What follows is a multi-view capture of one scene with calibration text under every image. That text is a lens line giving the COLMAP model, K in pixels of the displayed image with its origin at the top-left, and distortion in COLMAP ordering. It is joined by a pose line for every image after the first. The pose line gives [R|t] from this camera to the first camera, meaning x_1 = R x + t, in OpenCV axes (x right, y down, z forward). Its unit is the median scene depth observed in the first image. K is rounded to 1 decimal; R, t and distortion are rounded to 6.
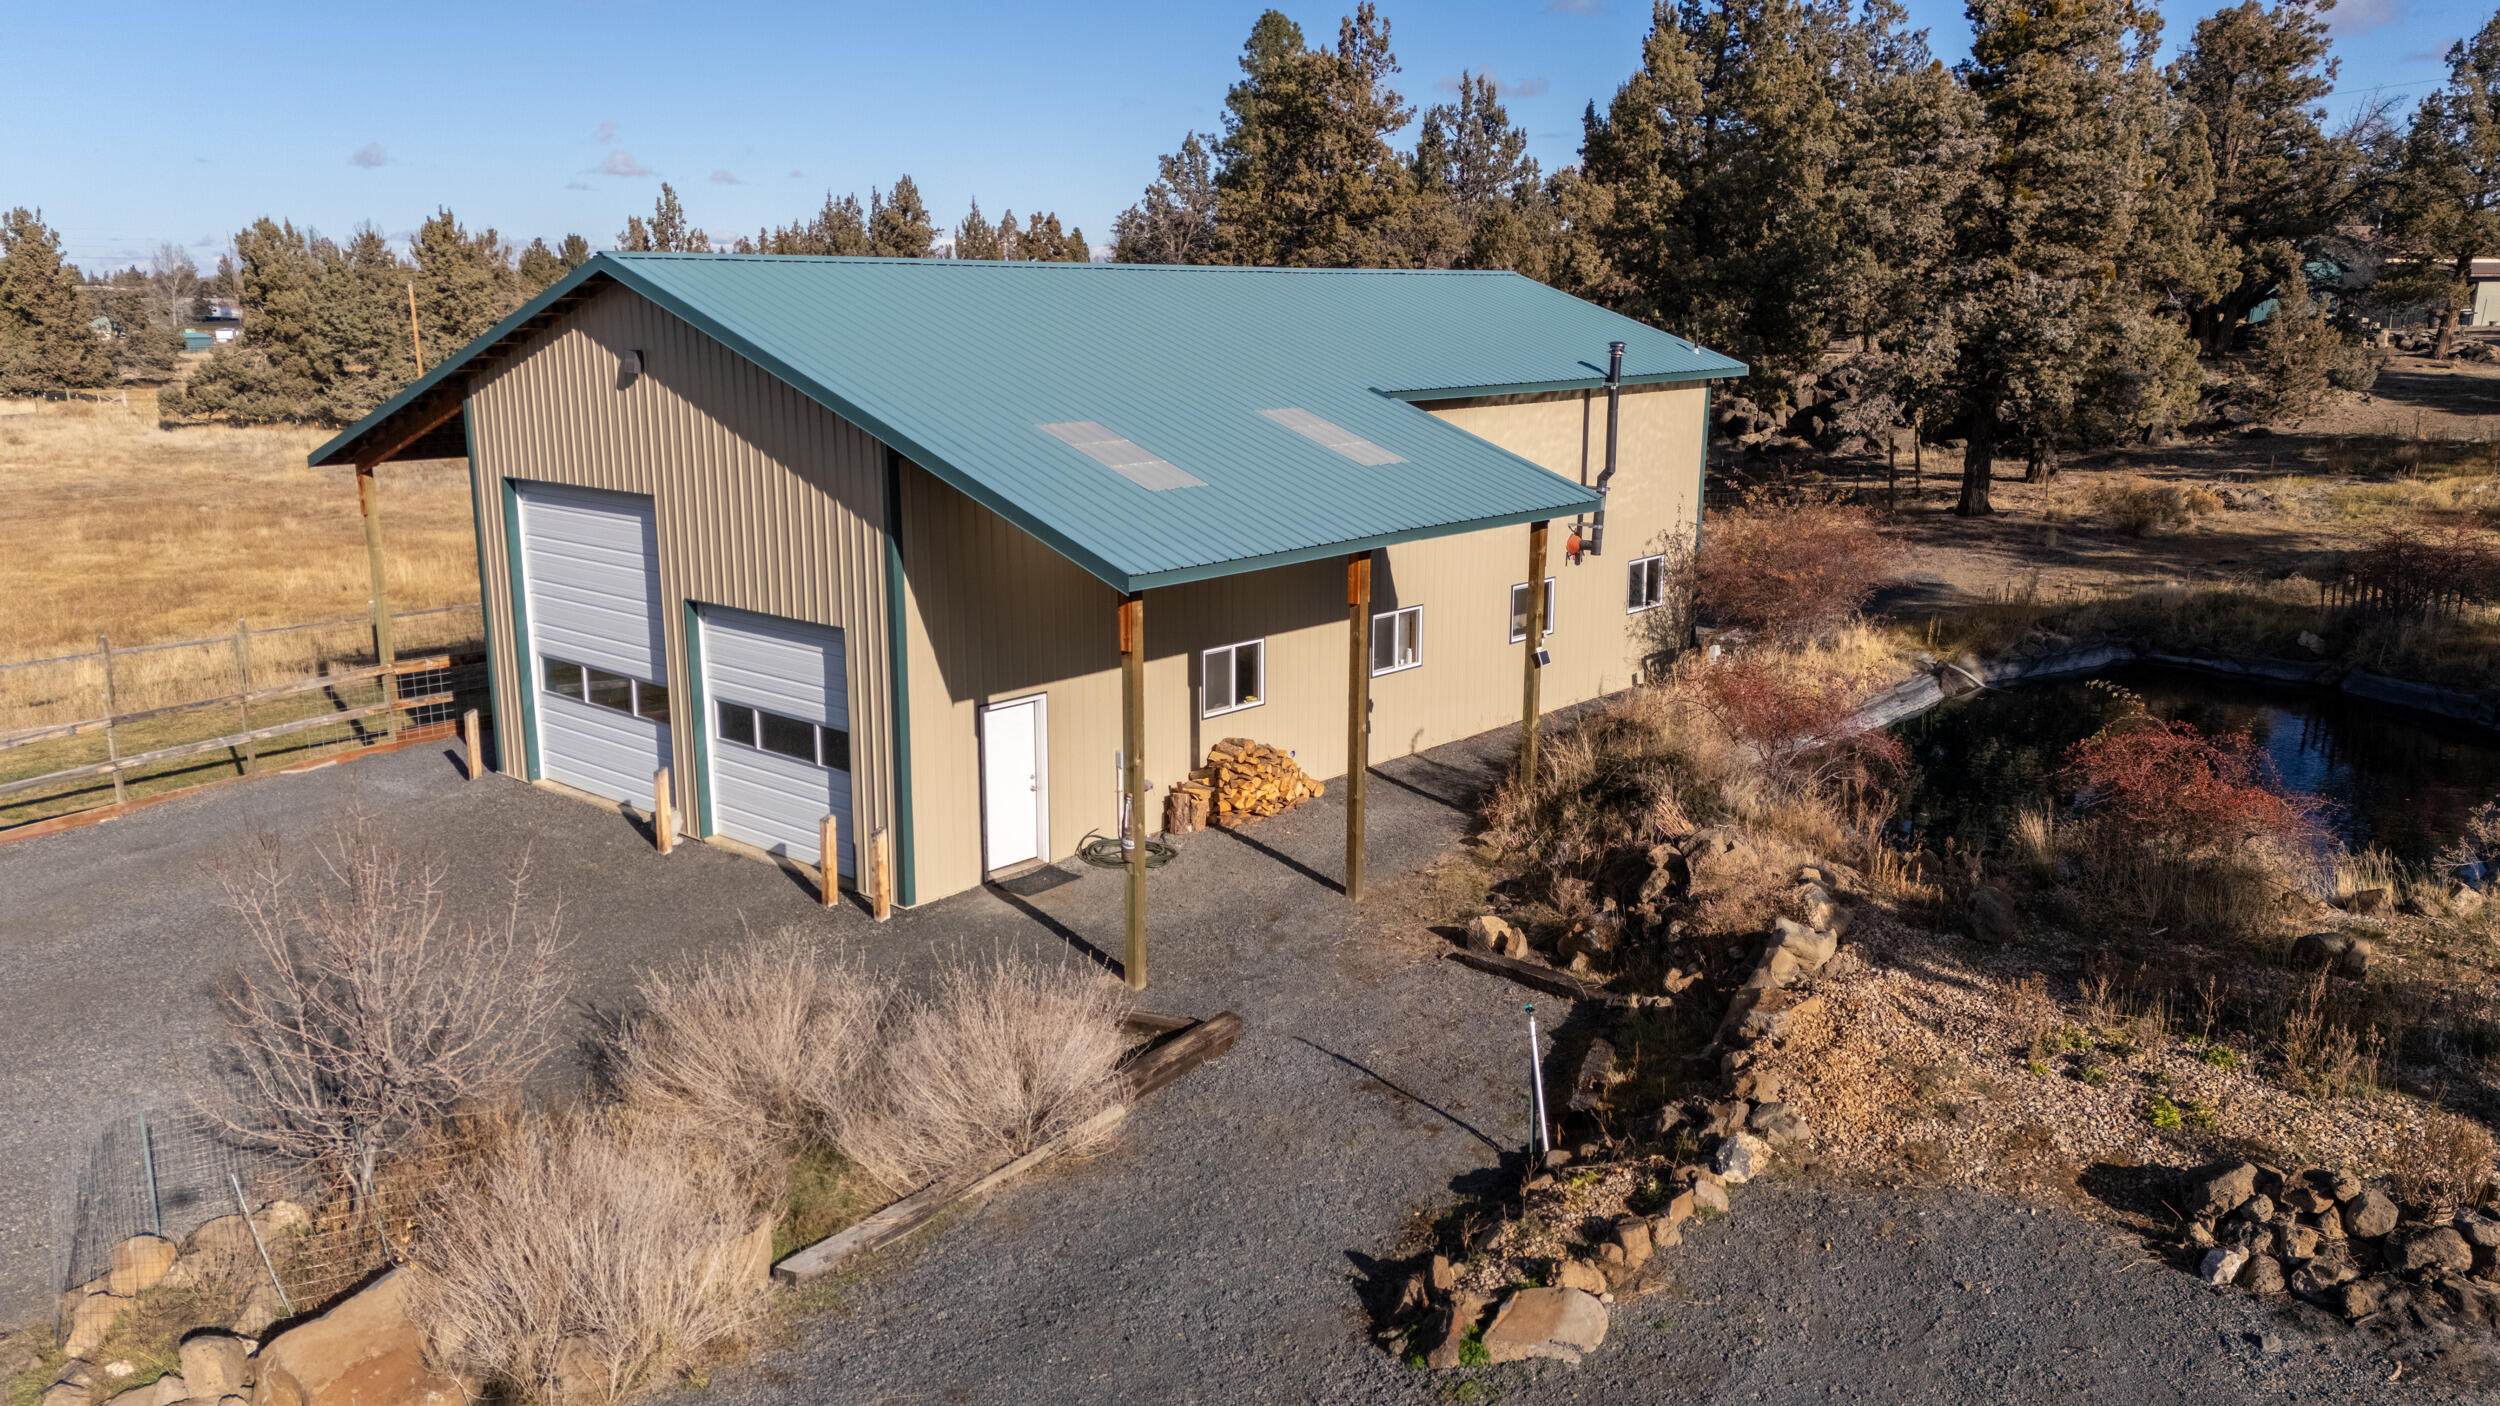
lens RADIAL K [[1858.8, 0, 1254.3], [0, 1858.8, 703.5], [0, 0, 1]] dist [0.076707, -0.066173]
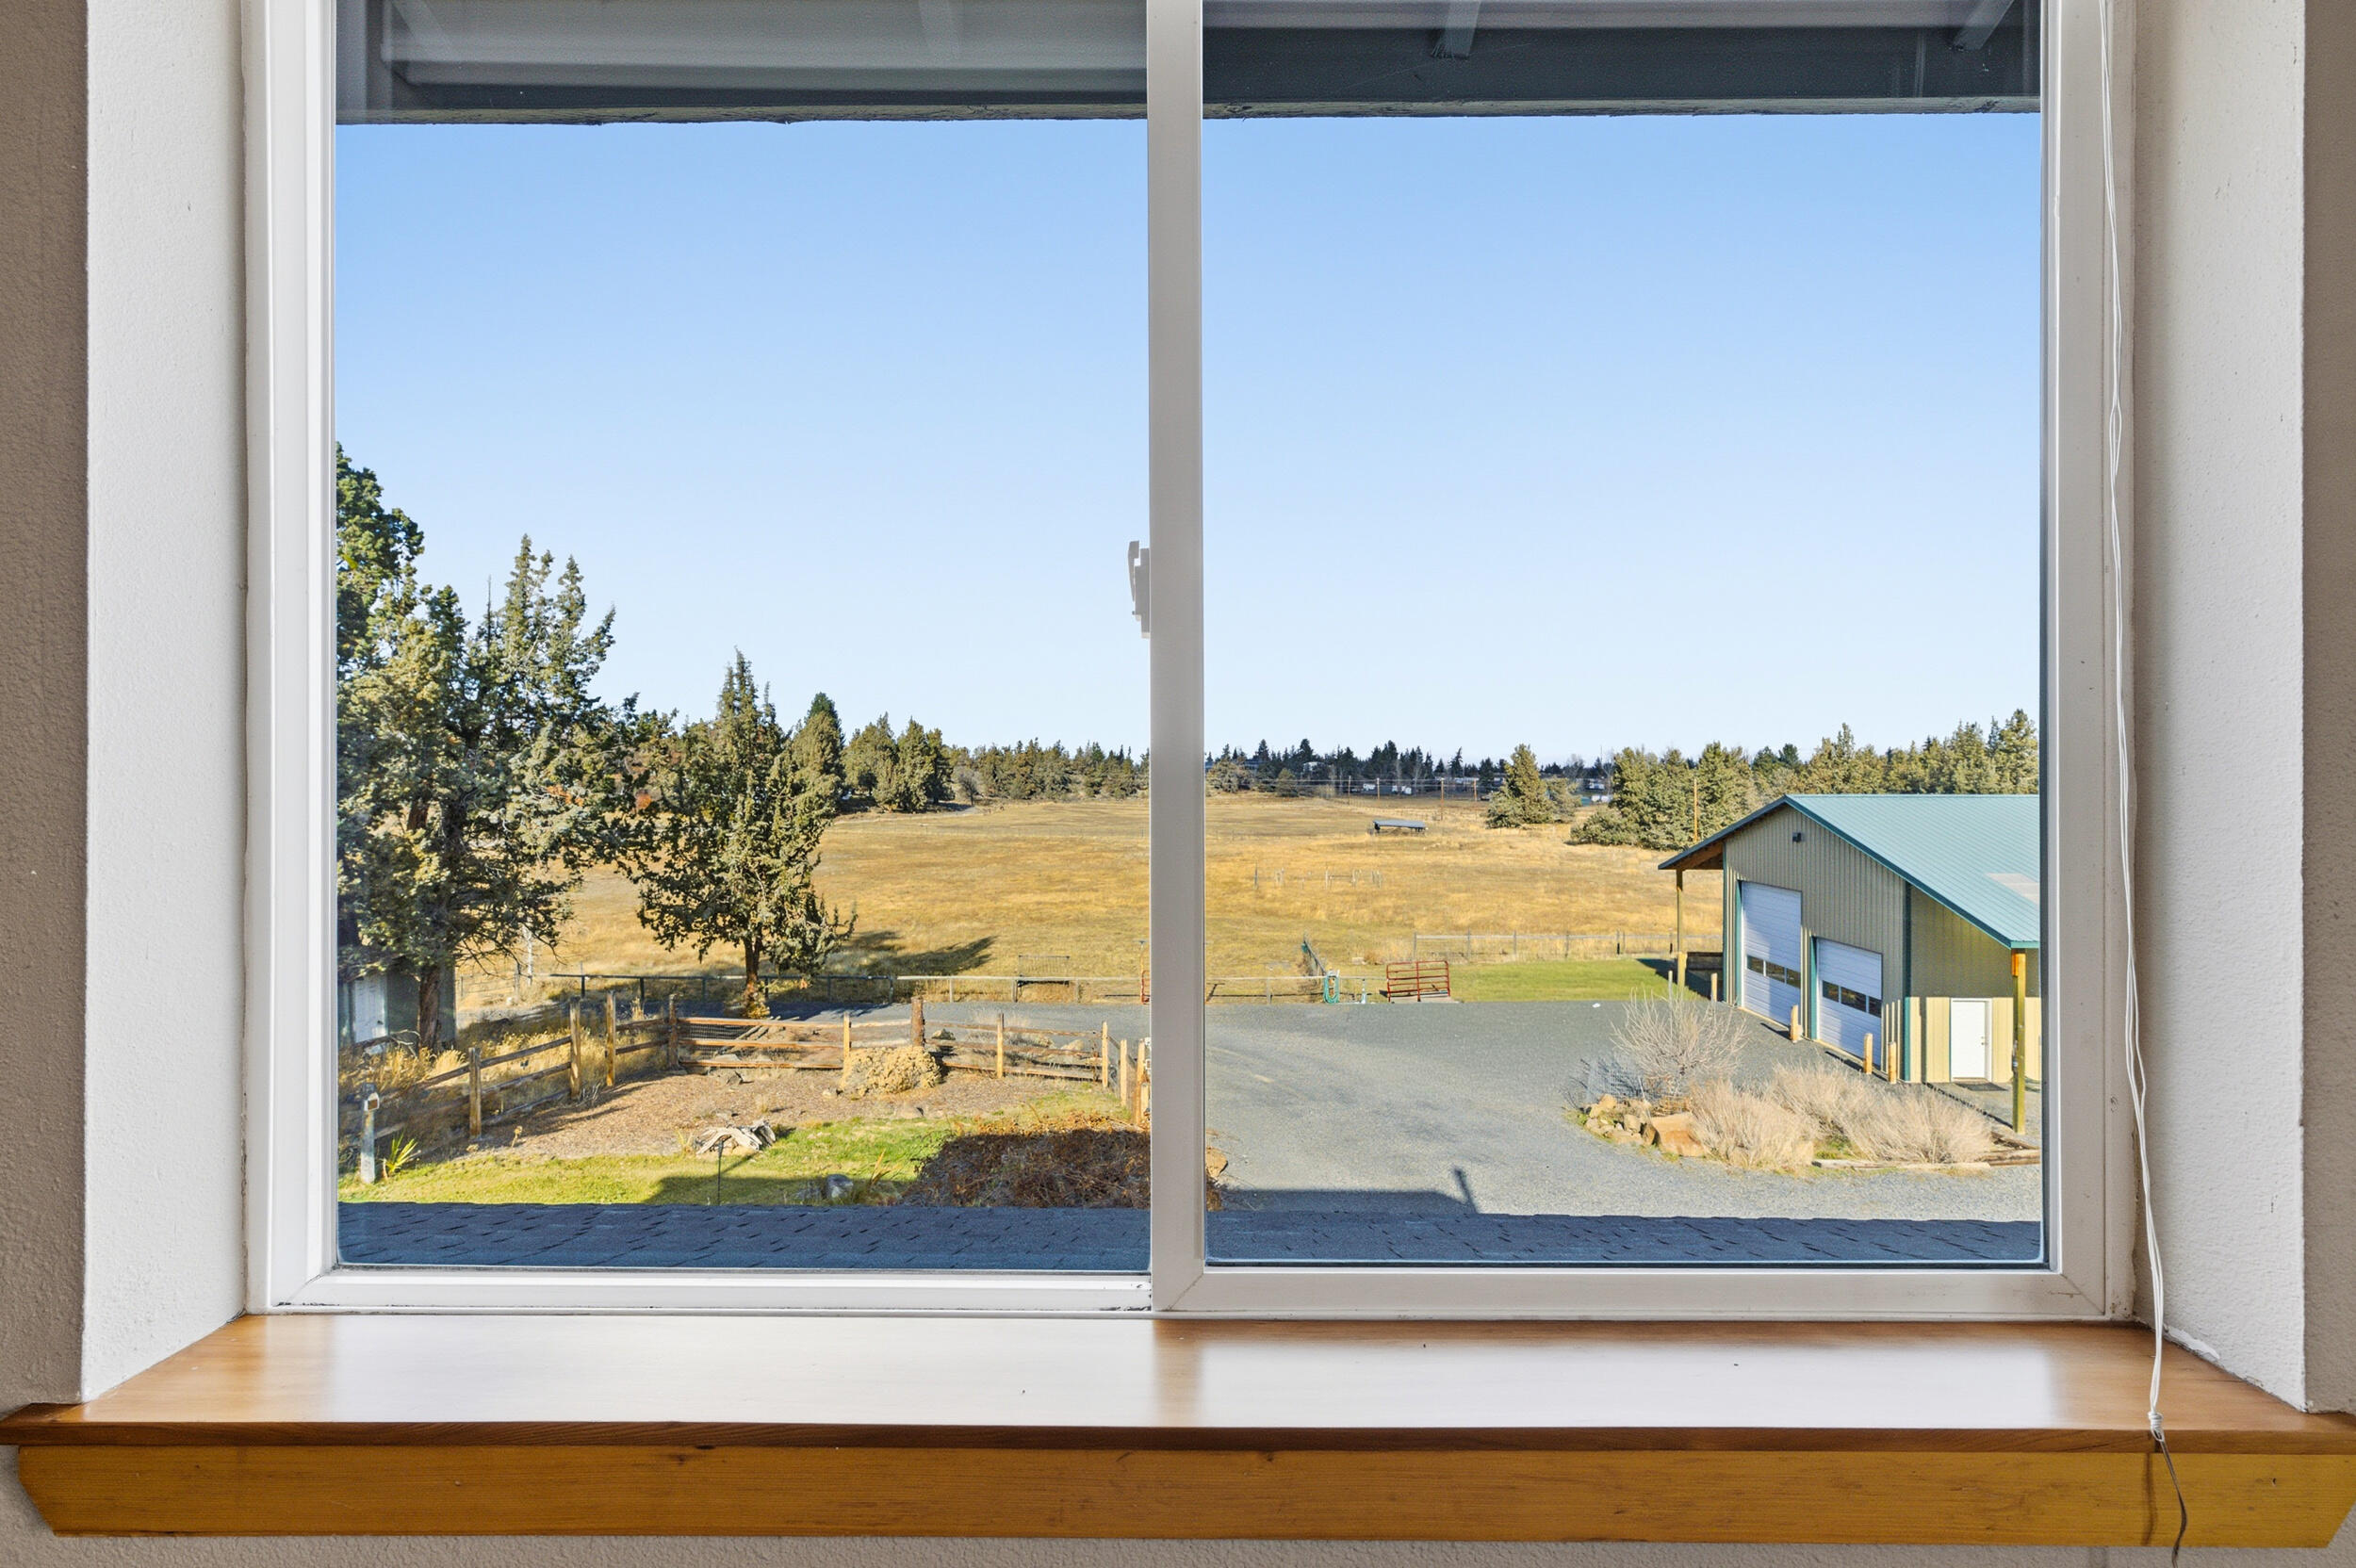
lens RADIAL K [[1021.6, 0, 1178.7], [0, 1021.6, 783.3], [0, 0, 1]] dist [0.000812, 0.000080]
pose [[0.640113, 0.007371, -0.768245, 0.060923], [-0.164834, 0.977986, -0.127958, 0.017609], [0.750390, 0.208540, 0.627237, -0.158631]]
